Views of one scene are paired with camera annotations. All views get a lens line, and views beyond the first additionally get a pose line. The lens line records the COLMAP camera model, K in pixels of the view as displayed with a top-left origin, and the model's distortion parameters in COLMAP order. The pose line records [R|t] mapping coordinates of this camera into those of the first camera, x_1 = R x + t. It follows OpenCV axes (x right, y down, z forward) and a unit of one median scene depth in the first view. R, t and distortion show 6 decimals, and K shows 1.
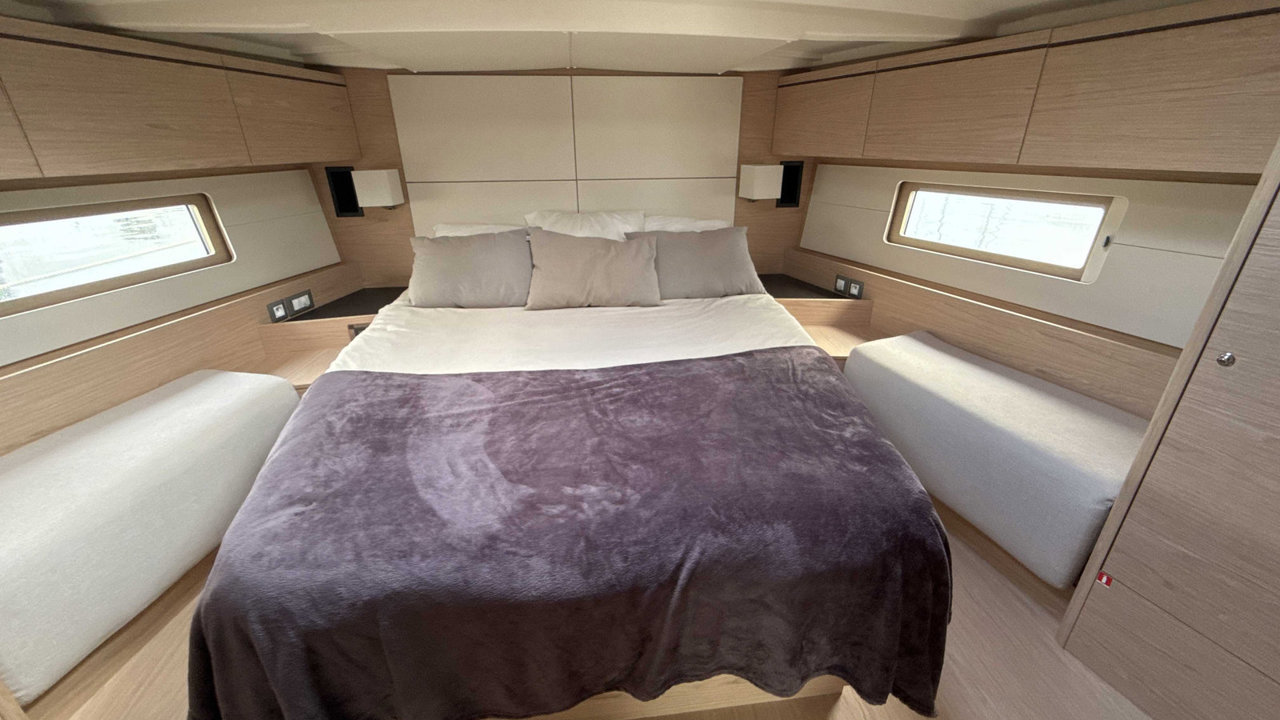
lens RADIAL K [[512.2, 0, 641.8], [0, 512.2, 358.3], [0, 0, 1]] dist [0.000557, -0.000097]
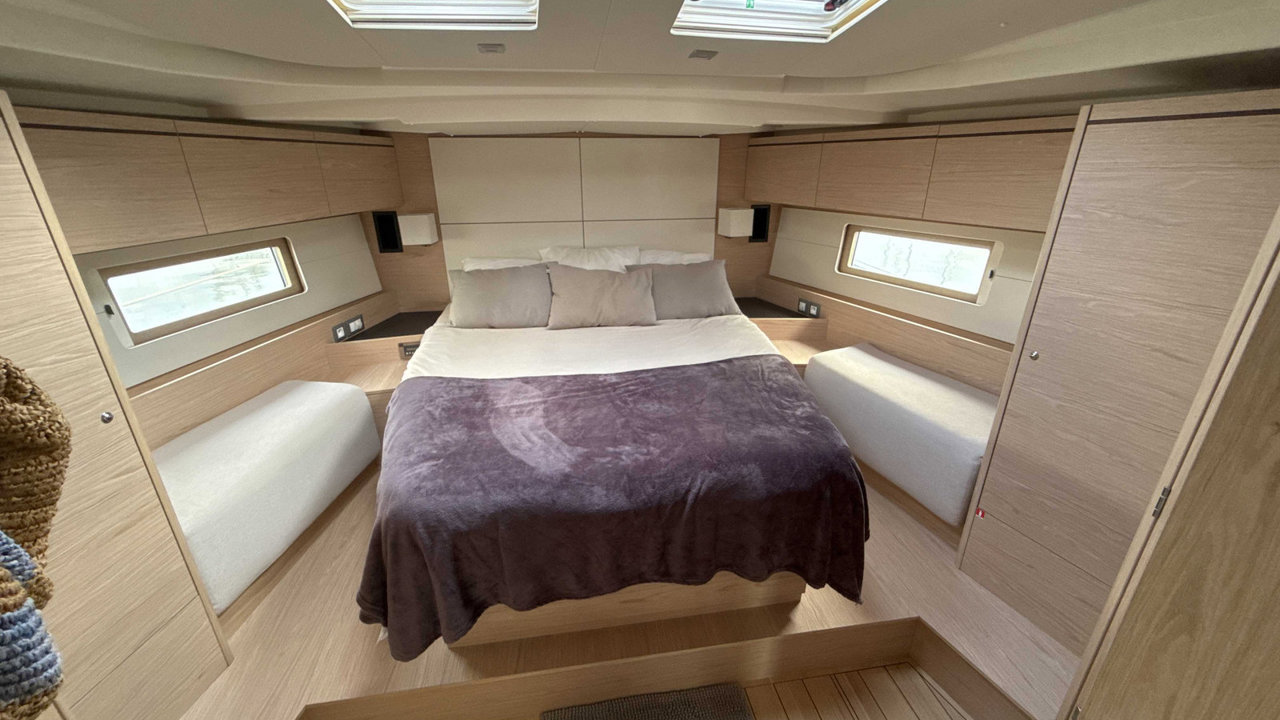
lens RADIAL K [[512.2, 0, 638.6], [0, 512.2, 364.4], [0, 0, 1]] dist [0.000557, -0.000097]
pose [[0.999305, -0.012552, 0.035106, -0.068760], [0.013480, 0.999563, -0.026313, 0.032277], [-0.034760, 0.026768, 0.999037, -0.305868]]
